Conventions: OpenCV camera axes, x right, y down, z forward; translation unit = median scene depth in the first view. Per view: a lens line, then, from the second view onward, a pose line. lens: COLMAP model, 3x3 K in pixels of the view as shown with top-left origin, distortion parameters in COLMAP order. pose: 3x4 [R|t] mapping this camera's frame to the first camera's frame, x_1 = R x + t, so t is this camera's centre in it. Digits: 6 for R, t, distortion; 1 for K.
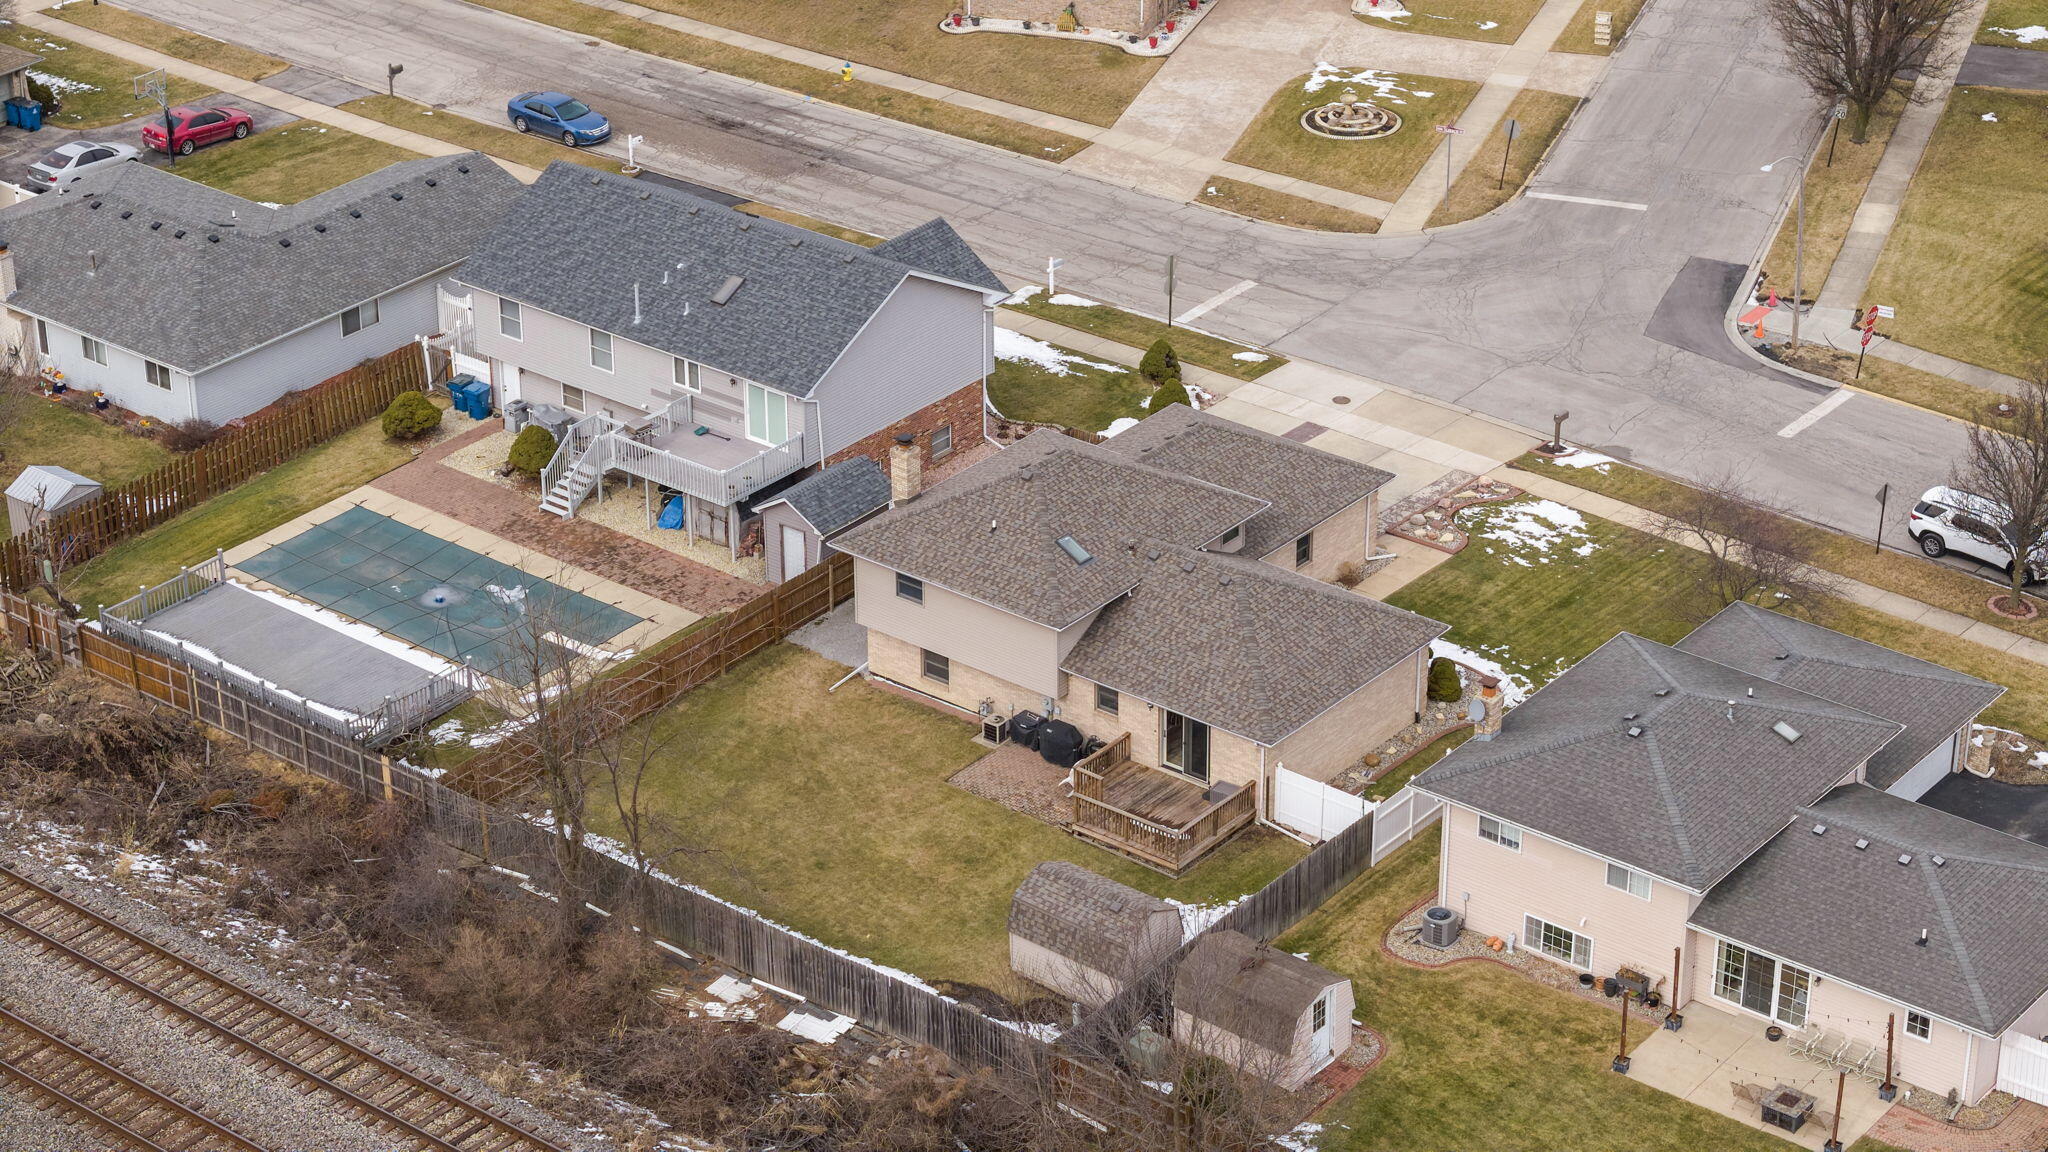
lens RADIAL K [[4099.3, 0, 1024.0], [0, 4099.3, 576.0], [0, 0, 1]] dist [-0.171969, 0.501430]
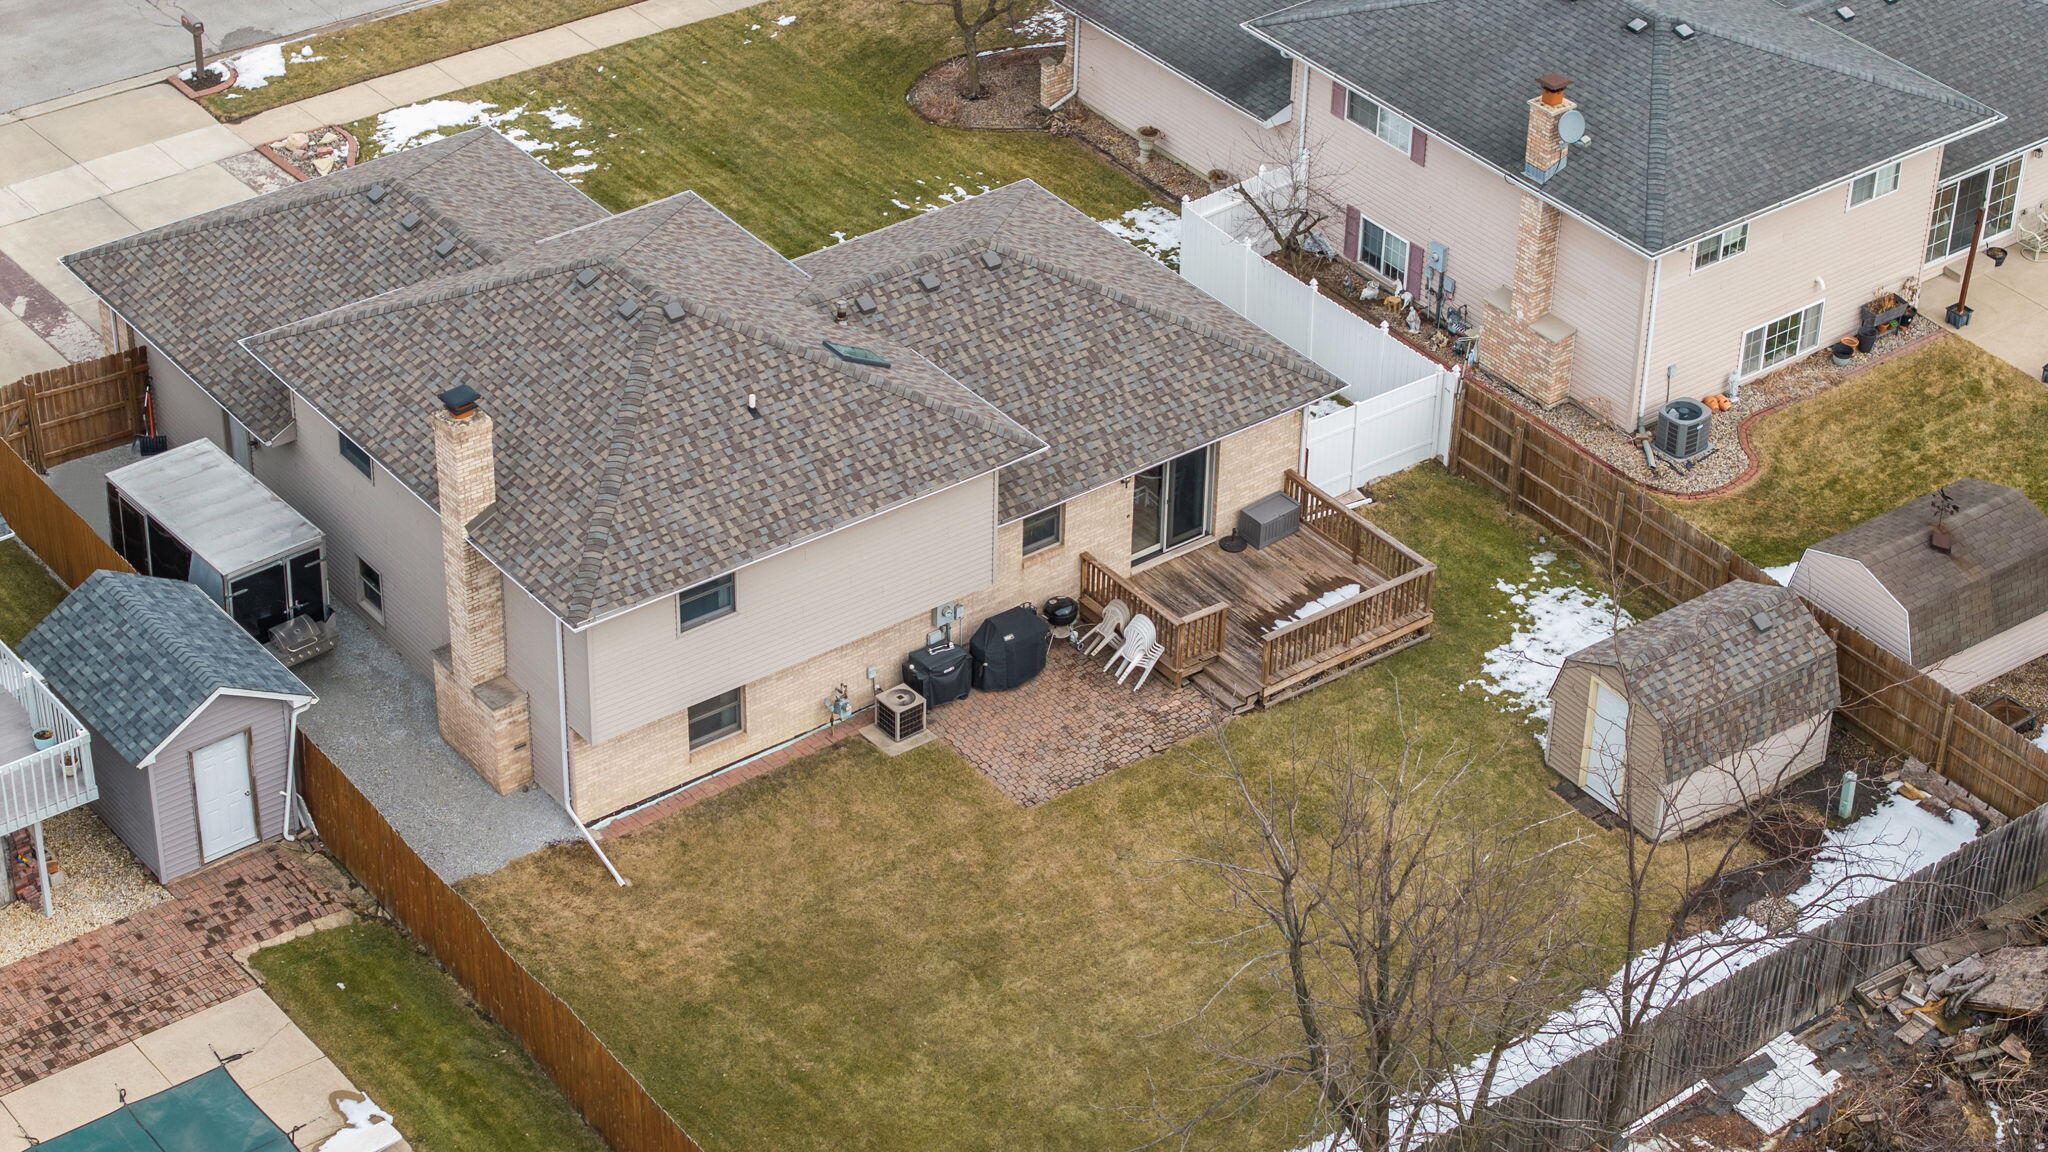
lens RADIAL K [[4125.6, 0, 1024.0], [0, 4125.6, 576.0], [0, 0, 1]] dist [-0.009265, 0.184134]
pose [[0.238520, -0.530949, 0.813143, -0.401557], [0.423350, 0.810409, 0.404983, -0.176573], [-0.874004, 0.247648, 0.418076, 0.677485]]
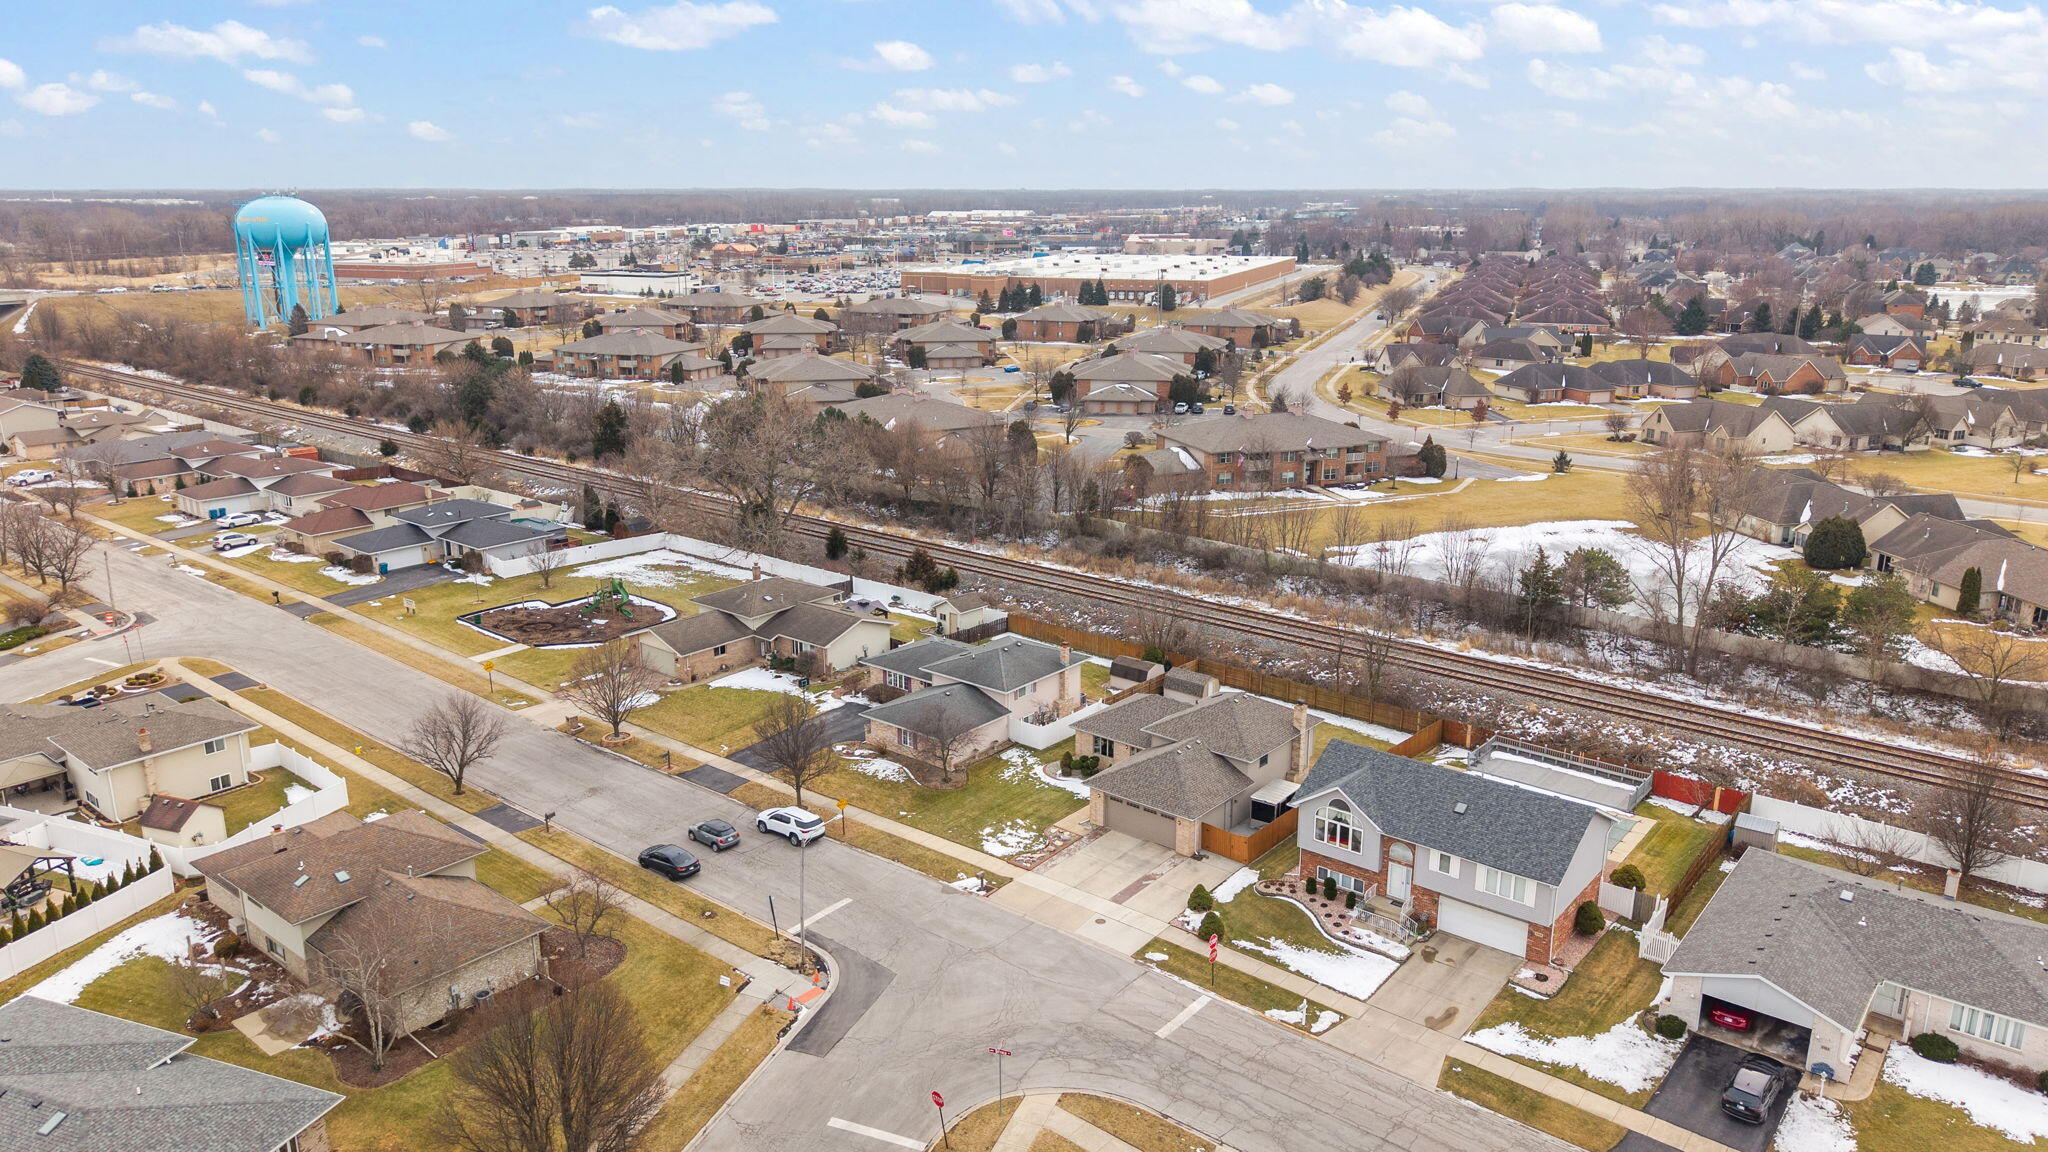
lens RADIAL K [[1373.1, 0, 1024.0], [0, 1373.1, 576.0], [0, 0, 1]] dist [0.021610, -0.022413]
pose [[-0.999869, 0.000747, 0.016154, 0.106306], [0.011456, 0.737799, 0.674923, -0.562915], [-0.011414, 0.675020, -0.737711, 1.408296]]
